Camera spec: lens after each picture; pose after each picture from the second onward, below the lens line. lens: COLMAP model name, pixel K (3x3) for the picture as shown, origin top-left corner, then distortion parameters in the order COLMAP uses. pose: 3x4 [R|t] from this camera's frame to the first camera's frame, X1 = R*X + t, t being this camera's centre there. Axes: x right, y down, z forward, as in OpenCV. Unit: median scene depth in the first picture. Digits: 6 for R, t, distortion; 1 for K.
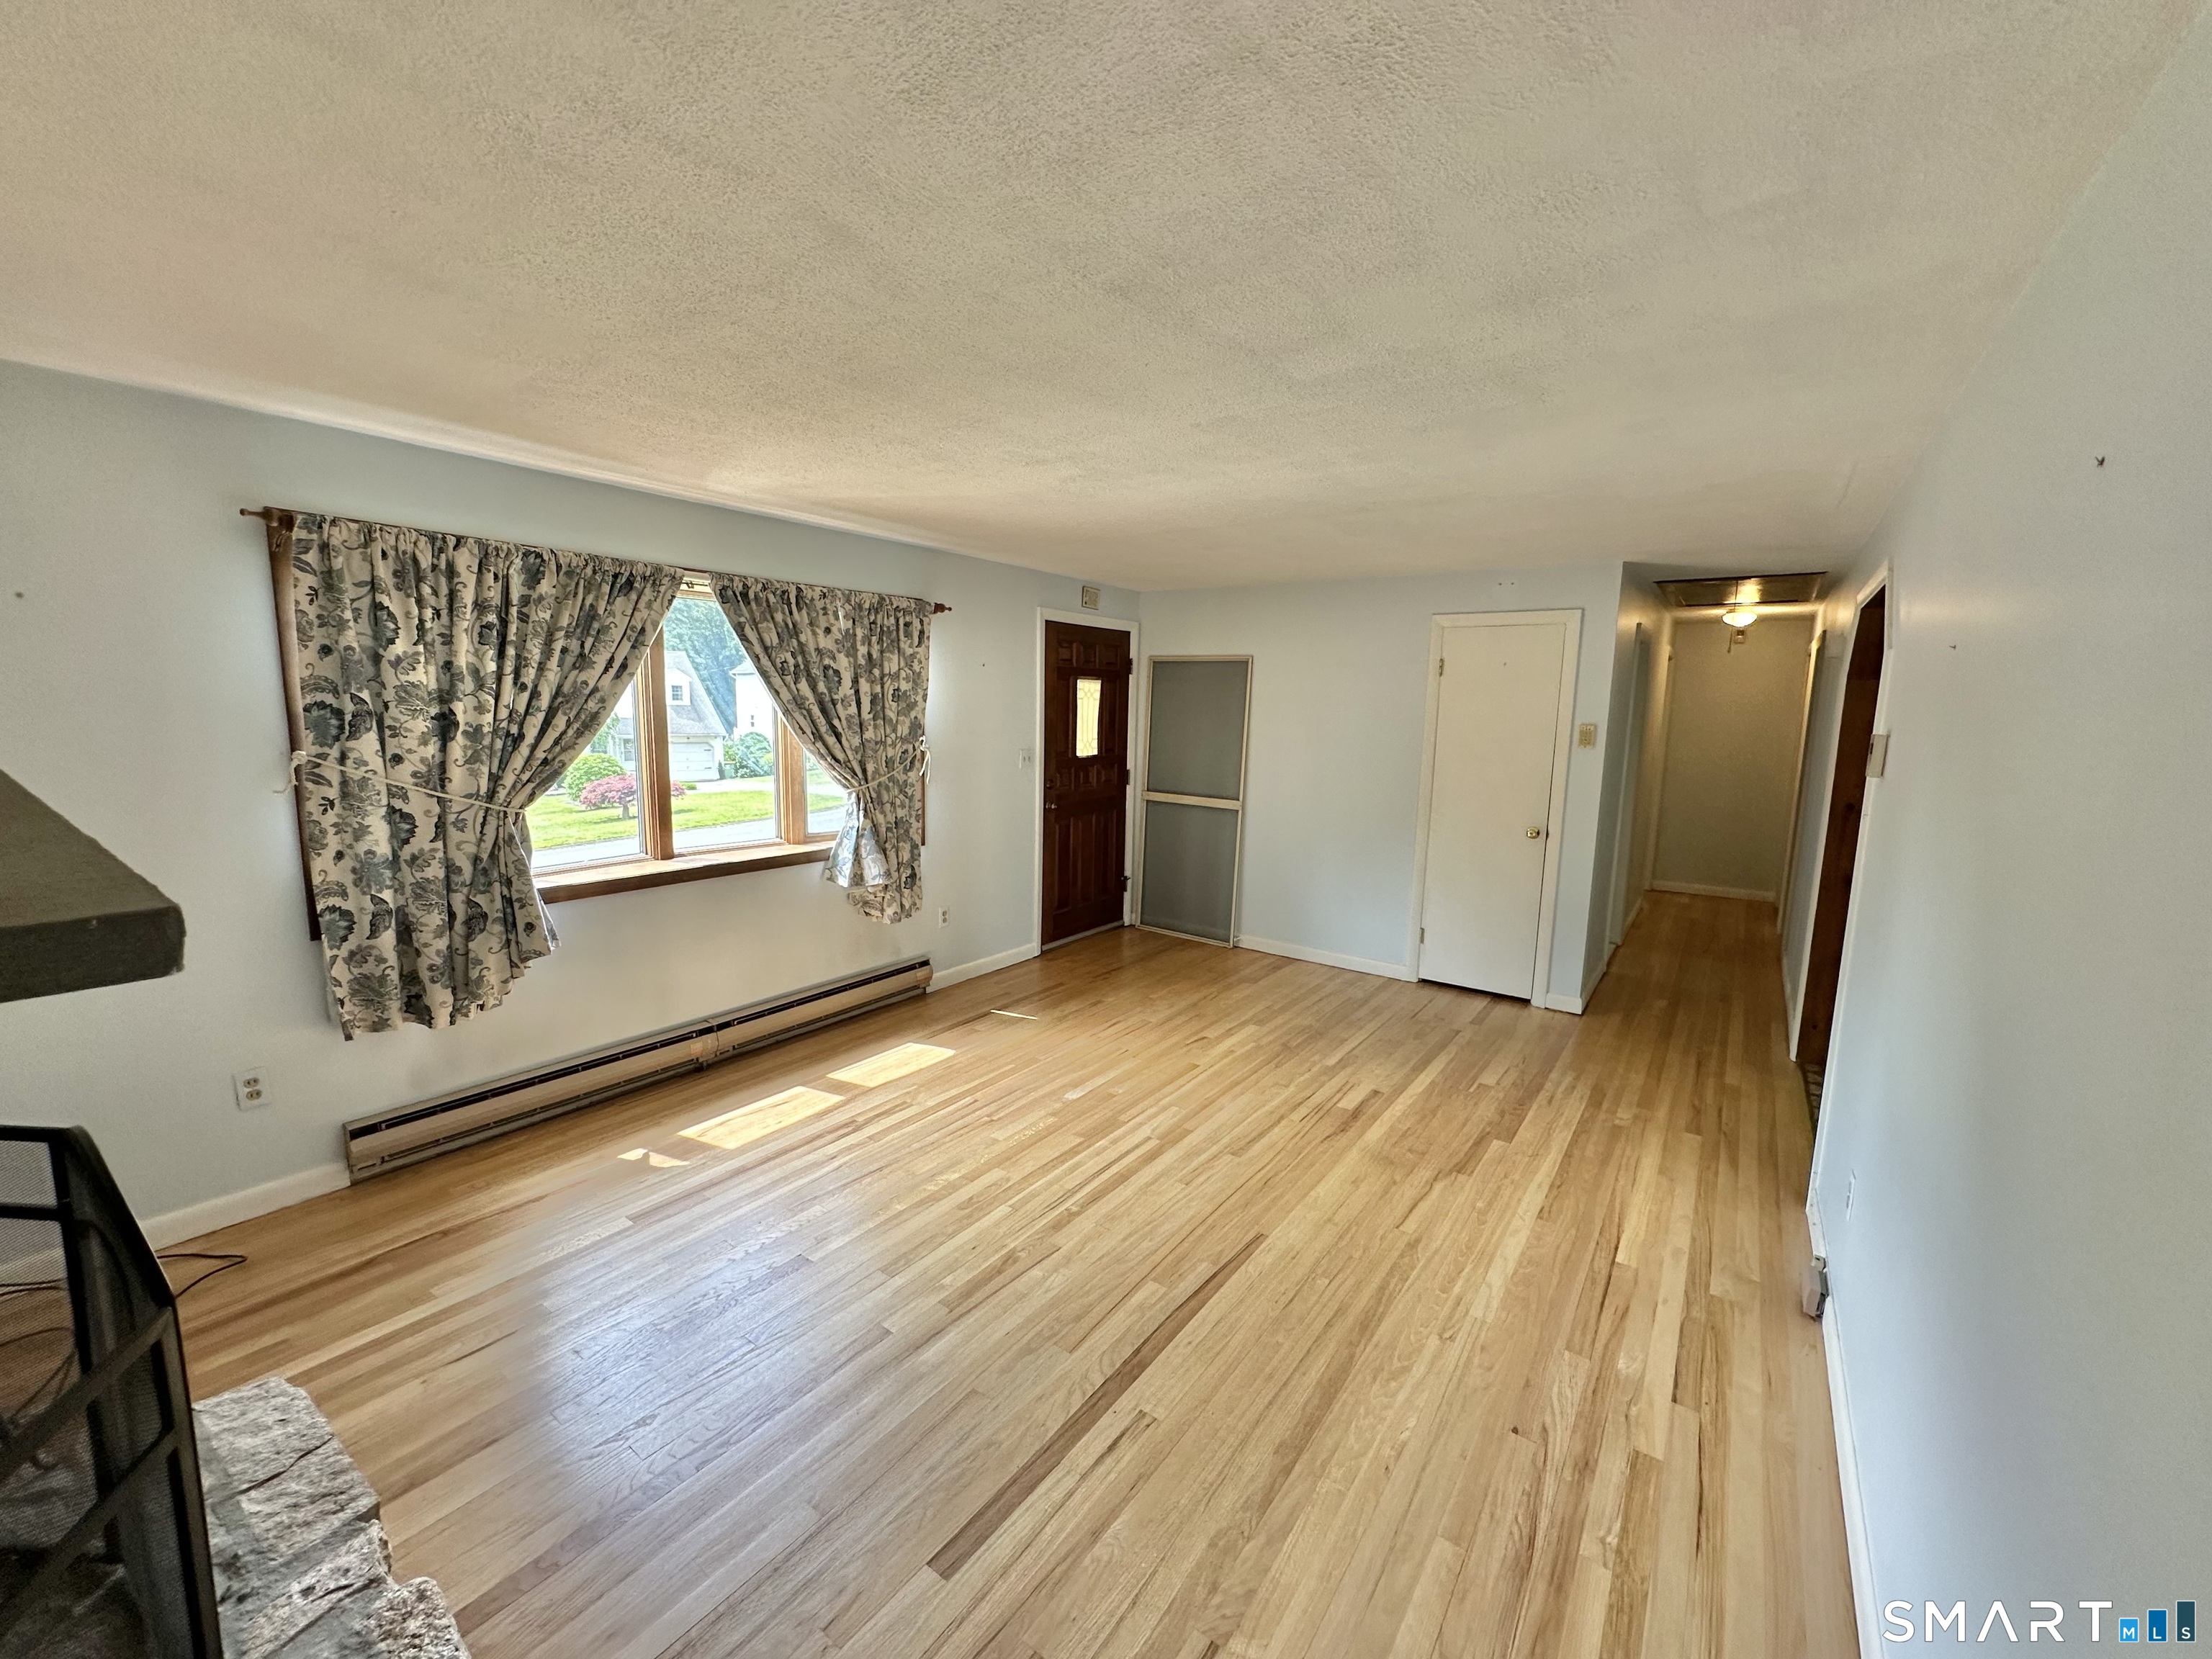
lens RADIAL K [[884.0, 0, 1100.1], [0, 884.0, 833.3], [0, 0, 1]] dist [0.000021, 0.000258]
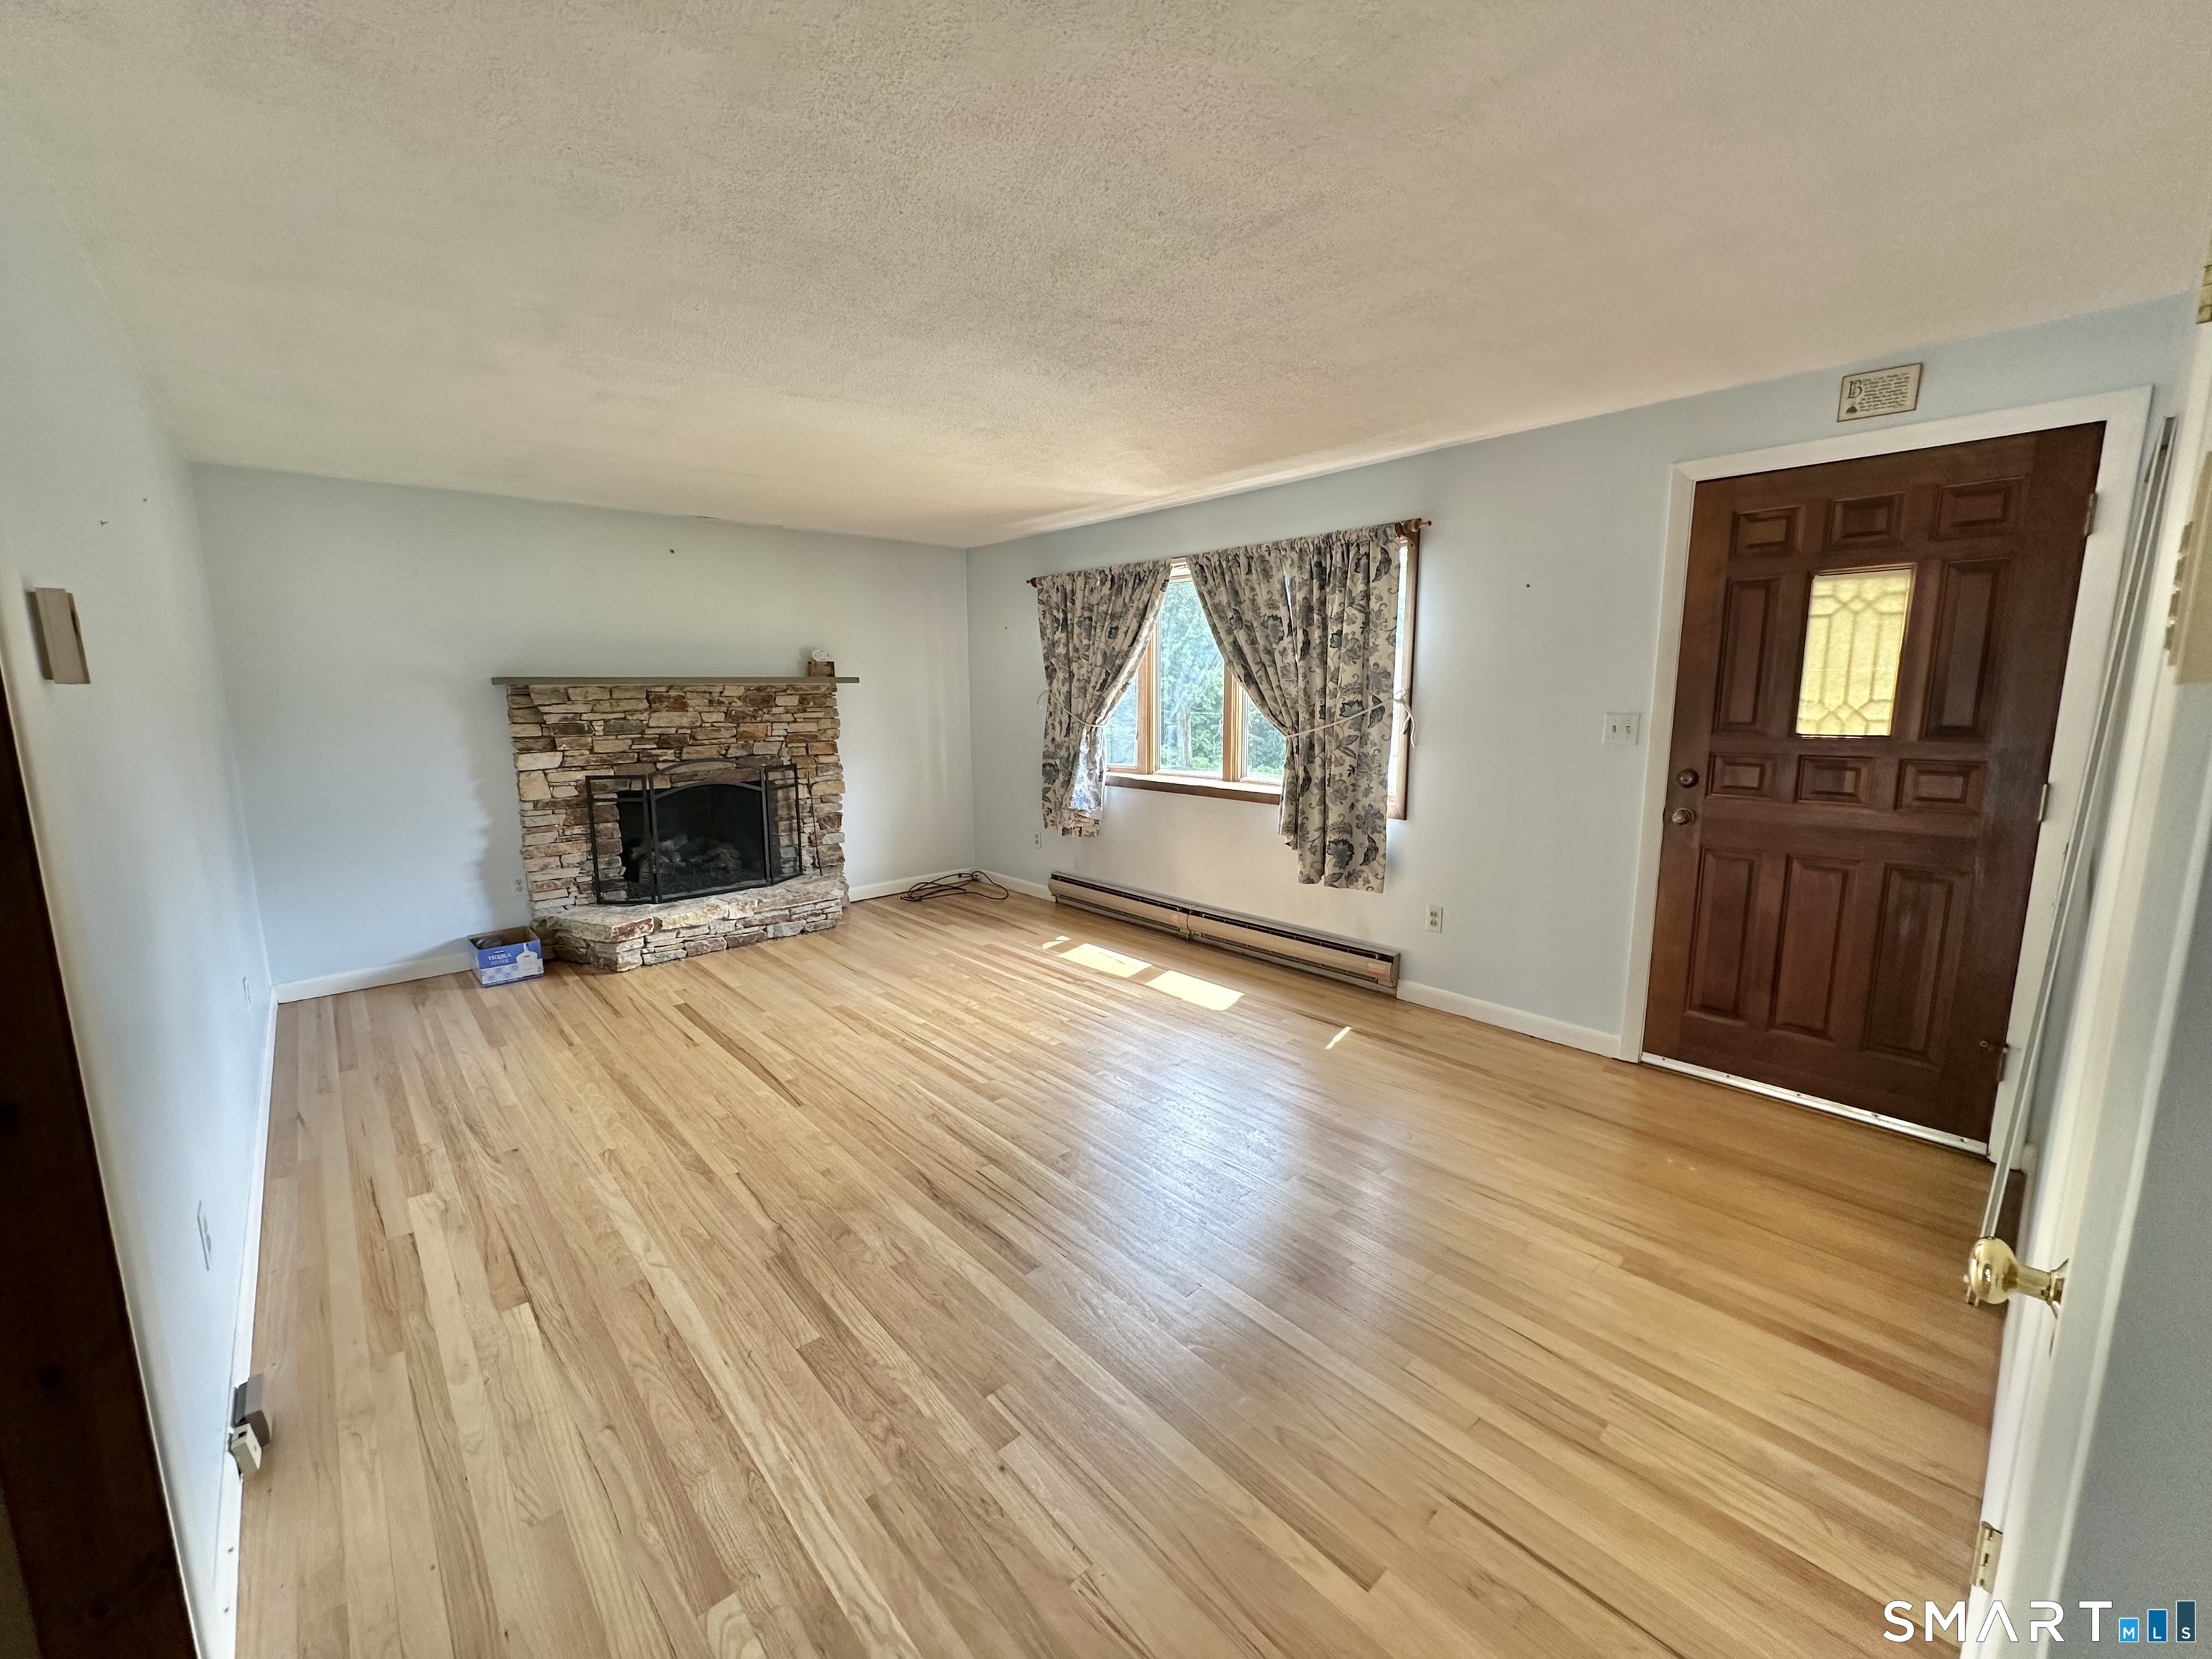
lens RADIAL K [[884.0, 0, 1100.5], [0, 884.0, 823.1], [0, 0, 1]] dist [0.000021, 0.000258]
pose [[-0.205666, 0.131584, -0.969736, 0.867589], [-0.140760, 0.976638, 0.162373, -0.101530], [0.968446, 0.169895, -0.182340, 1.143494]]
